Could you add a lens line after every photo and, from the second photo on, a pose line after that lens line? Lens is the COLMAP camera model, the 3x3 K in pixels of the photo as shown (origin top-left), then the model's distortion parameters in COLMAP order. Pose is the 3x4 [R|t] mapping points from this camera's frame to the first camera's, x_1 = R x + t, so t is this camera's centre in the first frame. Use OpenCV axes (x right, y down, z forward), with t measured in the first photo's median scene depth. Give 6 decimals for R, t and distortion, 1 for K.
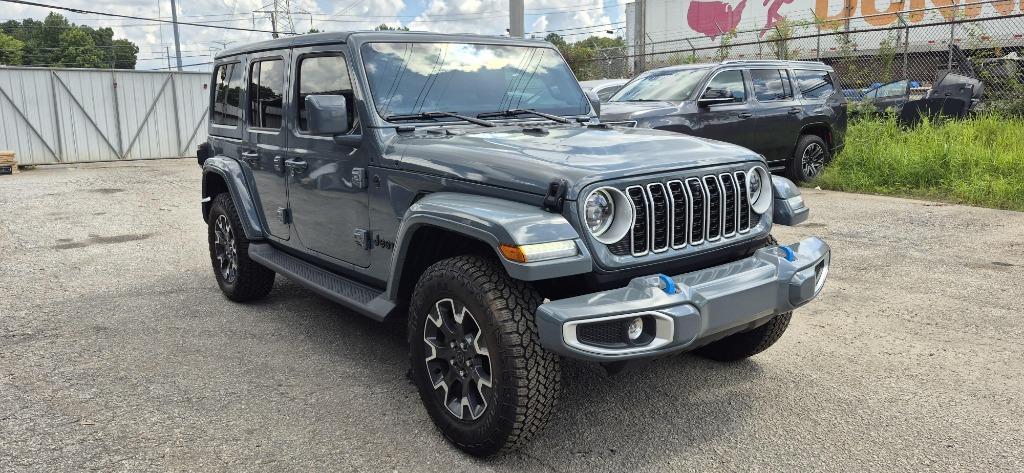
lens RADIAL K [[772.8, 0, 518.5], [0, 772.8, 241.0], [0, 0, 1]] dist [0.068600, -0.010049]
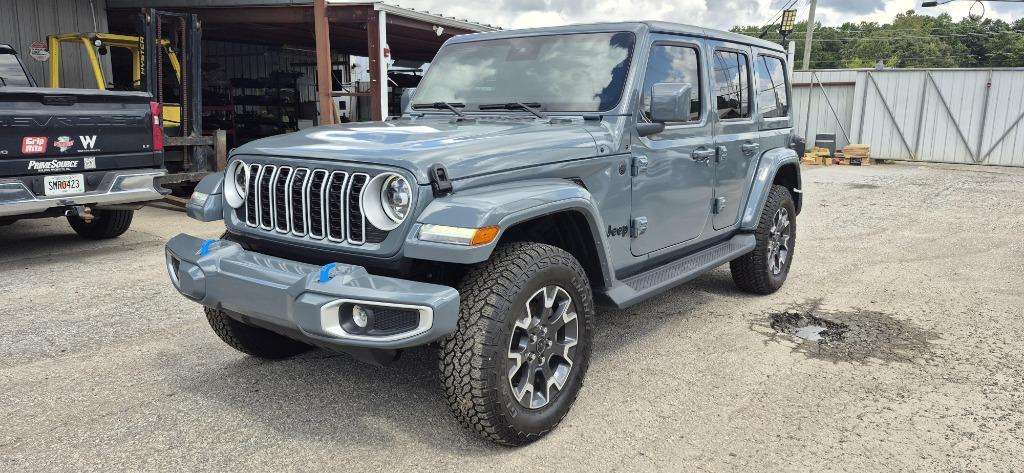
lens RADIAL K [[772.8, 0, 511.7], [0, 772.8, 232.8], [0, 0, 1]] dist [0.068600, -0.010049]
pose [[0.226564, 0.185623, -0.956145, 1.079309], [-0.199386, 0.969722, 0.141013, -0.167733], [0.953370, 0.158693, 0.256715, 0.877608]]
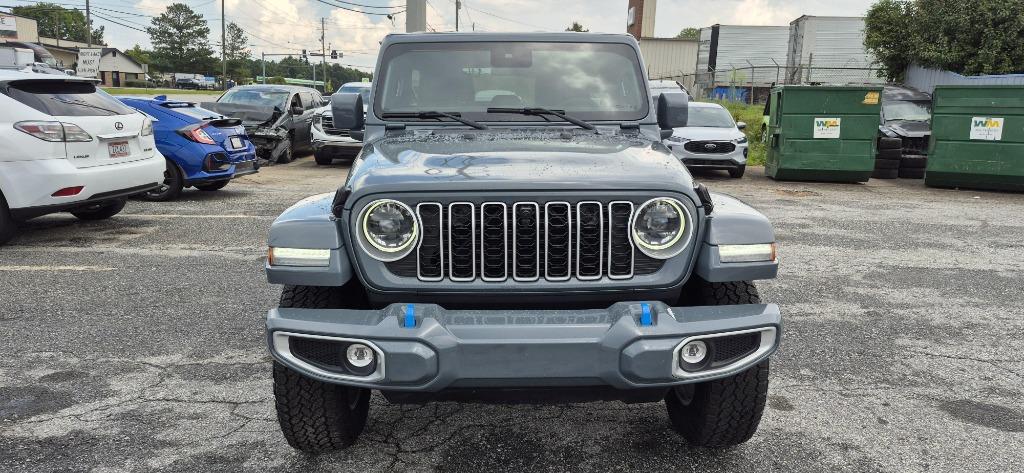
lens RADIAL K [[772.8, 0, 512.9], [0, 772.8, 236.2], [0, 0, 1]] dist [0.068600, -0.010049]
pose [[0.807920, 0.134944, -0.573634, 0.607488], [-0.134587, 0.989954, 0.043326, -0.068480], [0.573718, 0.042200, 0.817965, 0.263246]]
